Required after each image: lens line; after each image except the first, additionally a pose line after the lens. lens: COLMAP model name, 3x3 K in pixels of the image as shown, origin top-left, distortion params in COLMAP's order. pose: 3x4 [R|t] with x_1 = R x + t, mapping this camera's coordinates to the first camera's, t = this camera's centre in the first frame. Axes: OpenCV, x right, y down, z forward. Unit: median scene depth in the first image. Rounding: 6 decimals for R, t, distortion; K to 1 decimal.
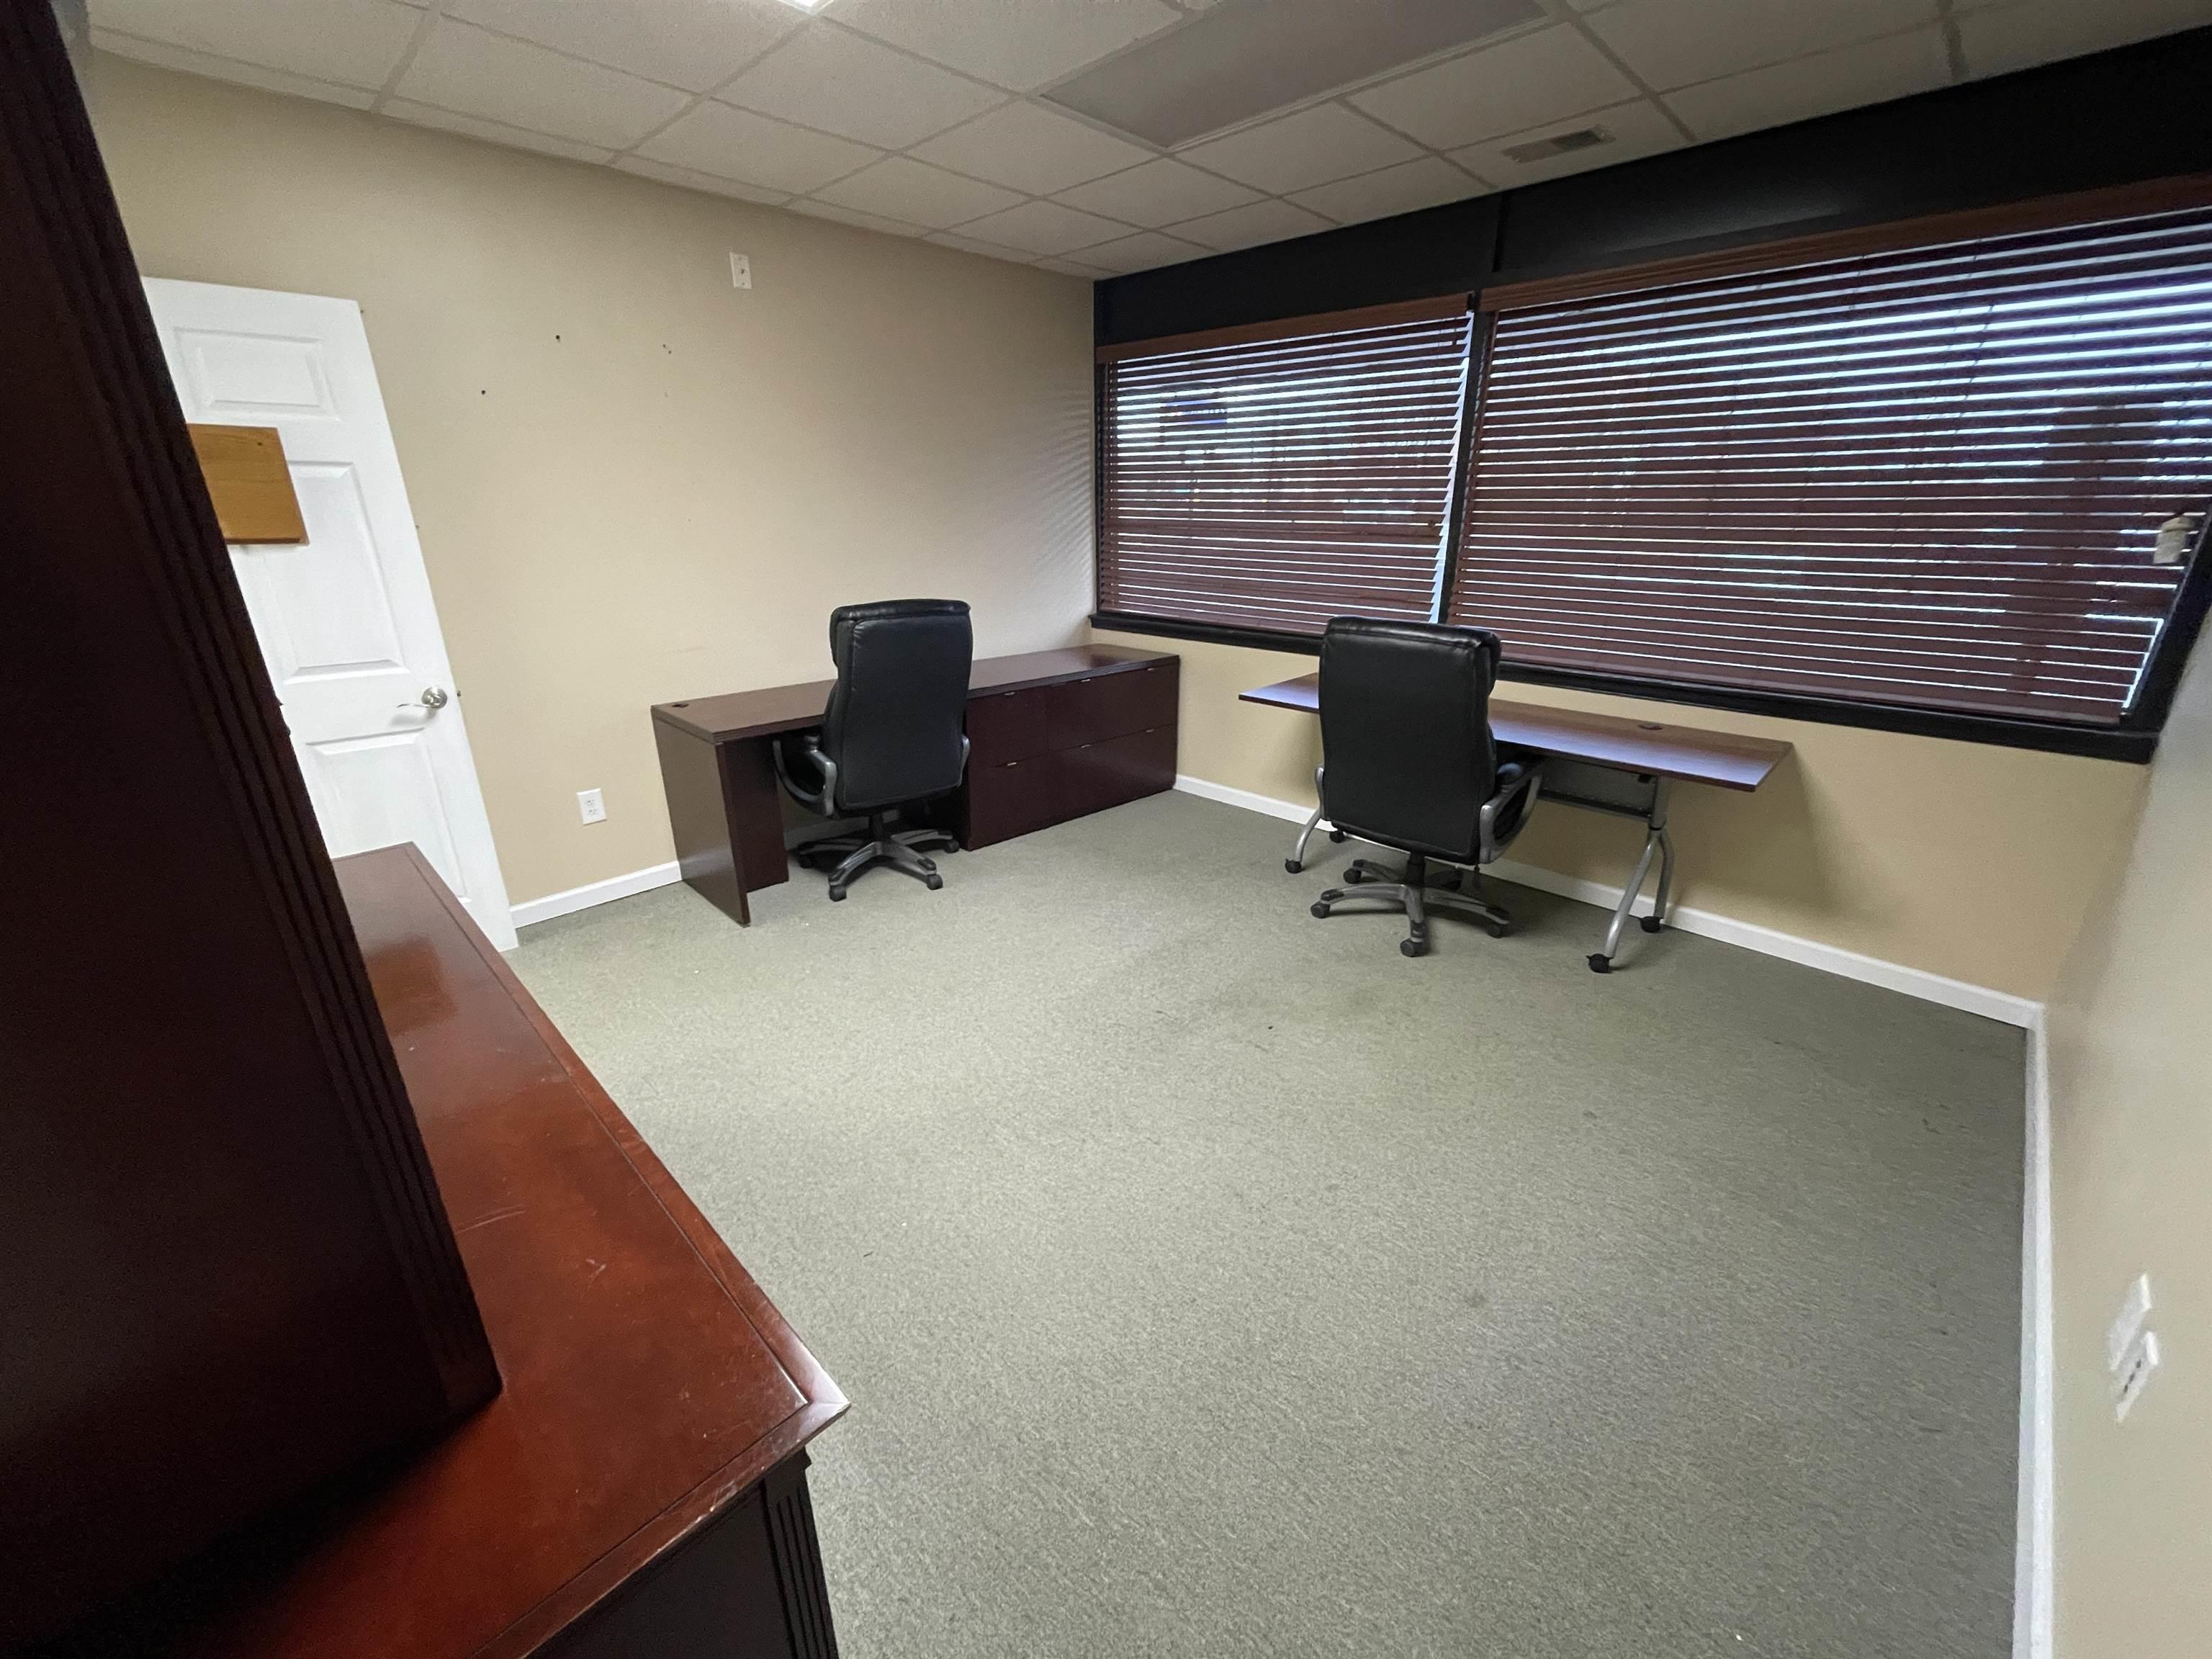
lens RADIAL K [[889.0, 0, 1106.0], [0, 889.0, 829.5], [0, 0, 1]] dist [0.008077, 0.000021]
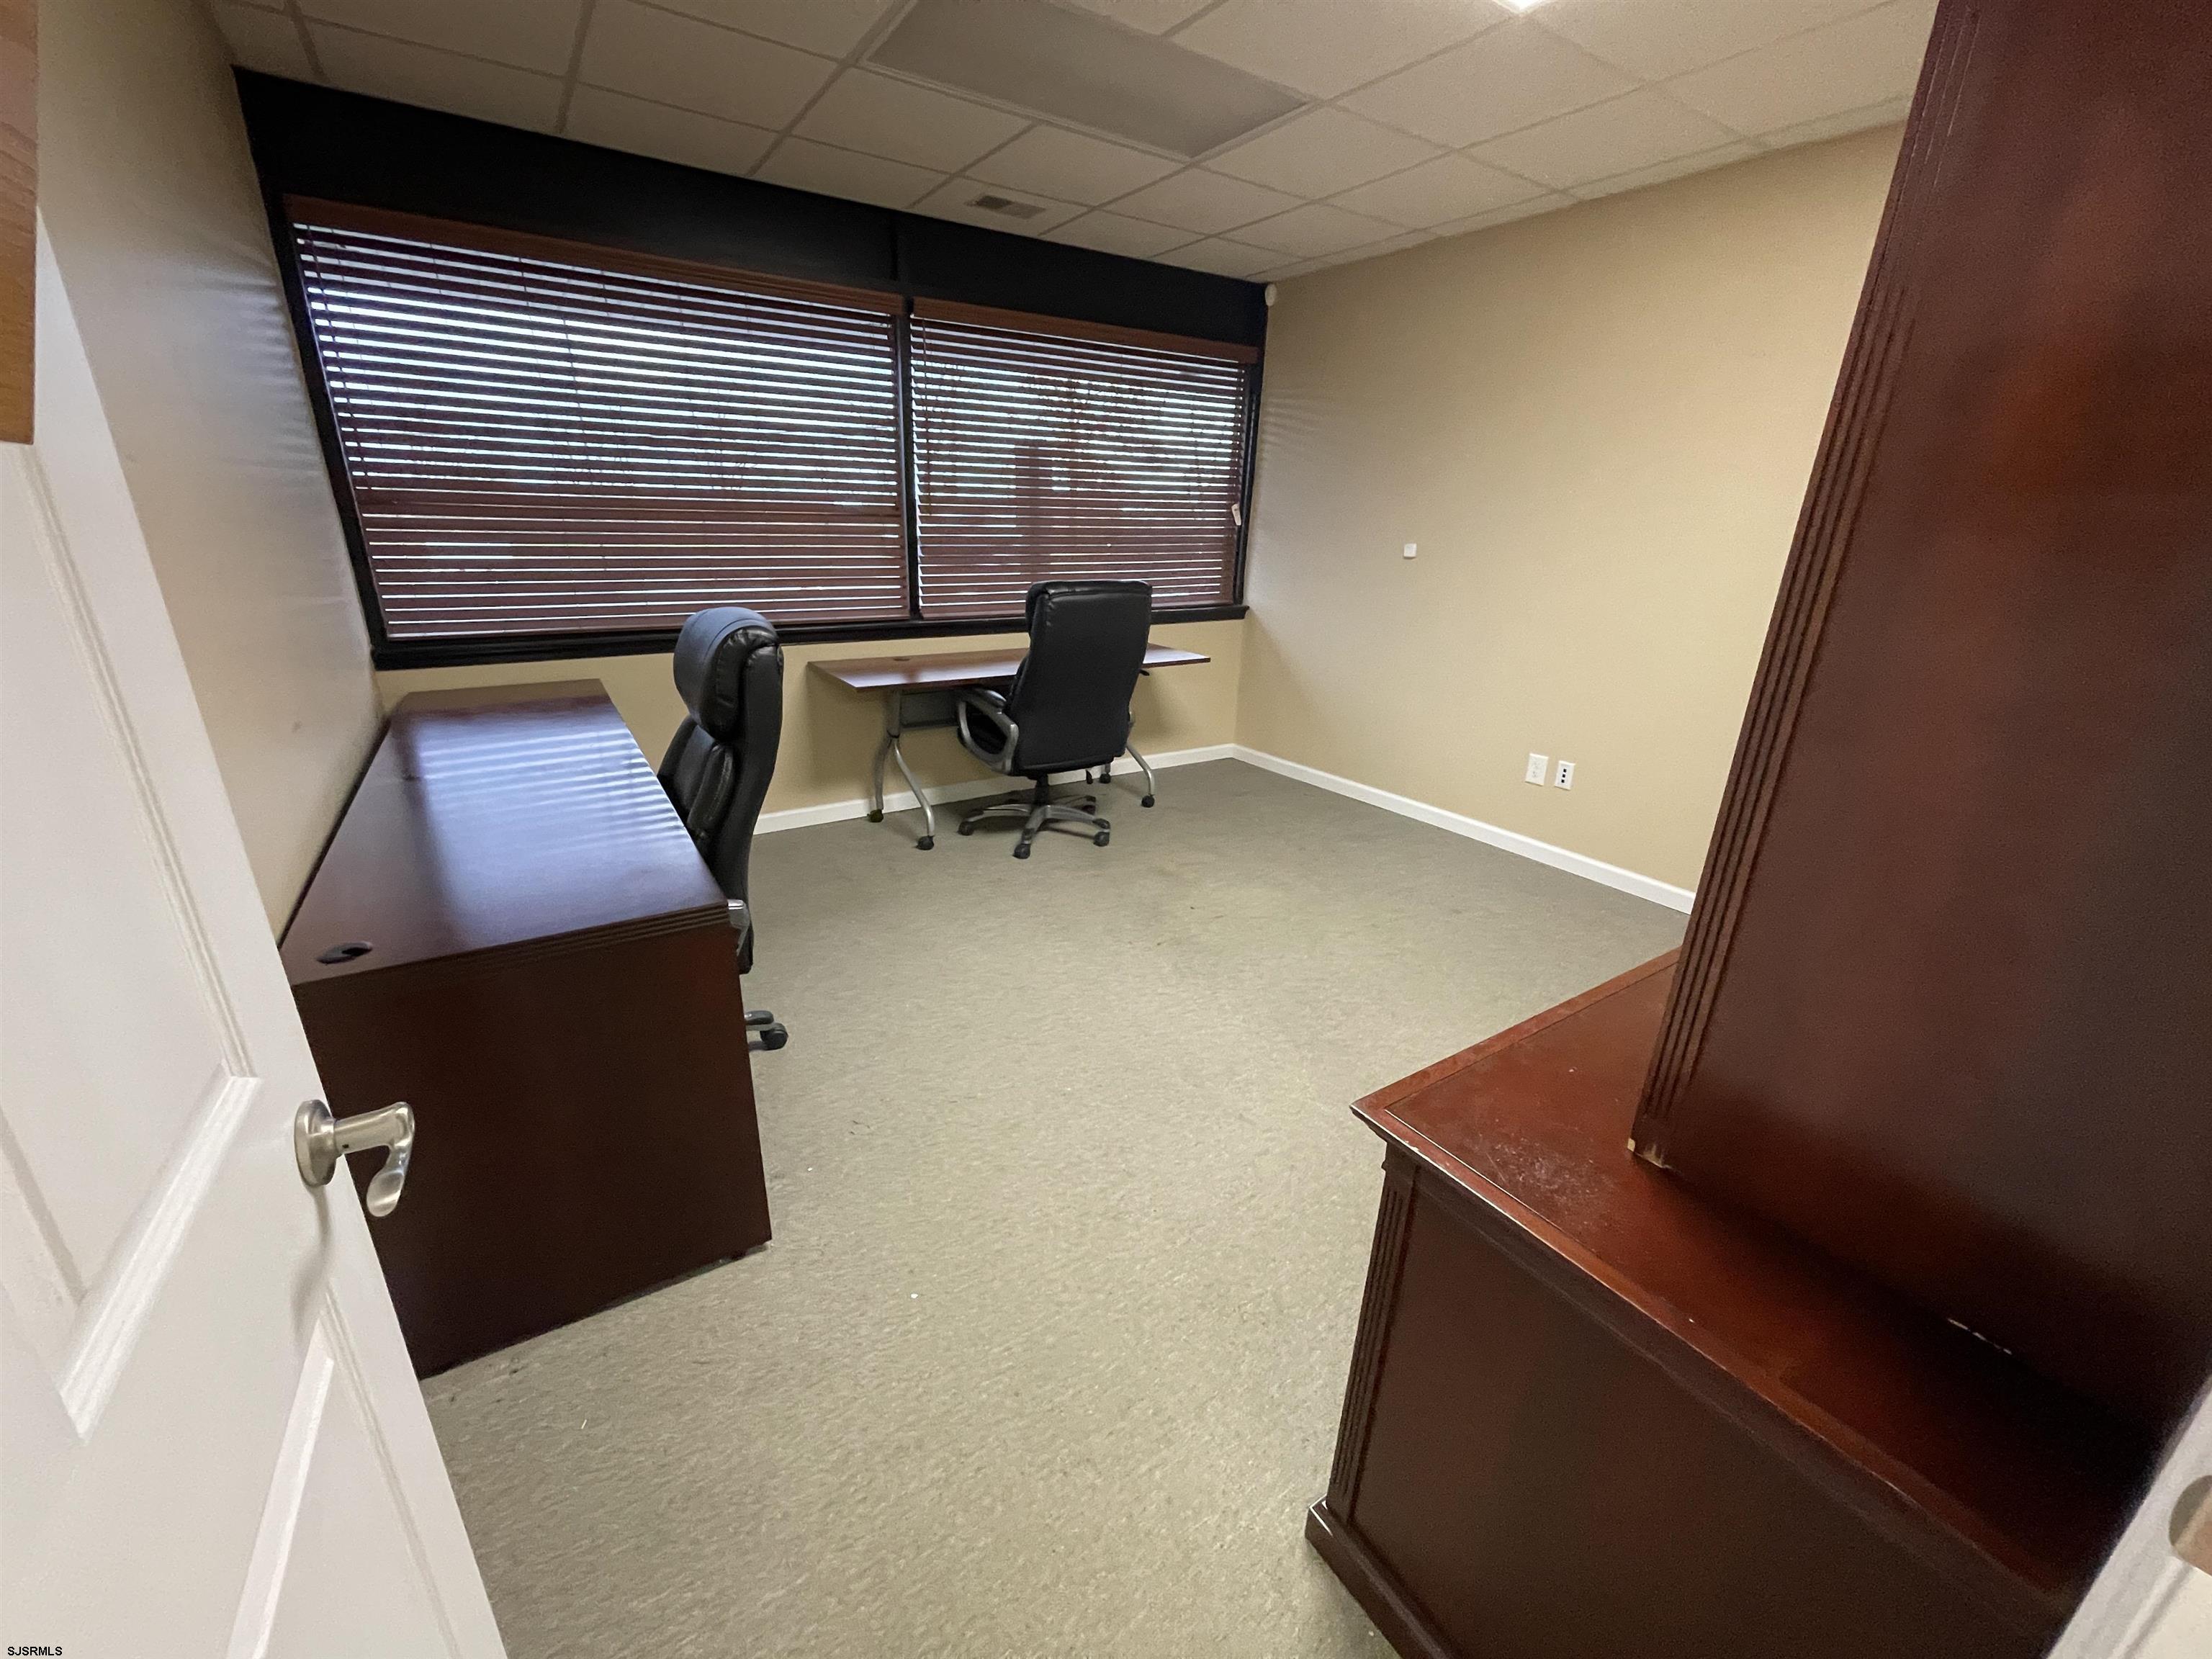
lens RADIAL K [[889.0, 0, 1106.0], [0, 889.0, 829.5], [0, 0, 1]] dist [0.008077, 0.000021]
pose [[0.201851, -0.325616, 0.923705, -0.919013], [0.317007, 0.914070, 0.252947, -0.222262], [-0.926695, 0.241763, 0.287728, 0.702910]]
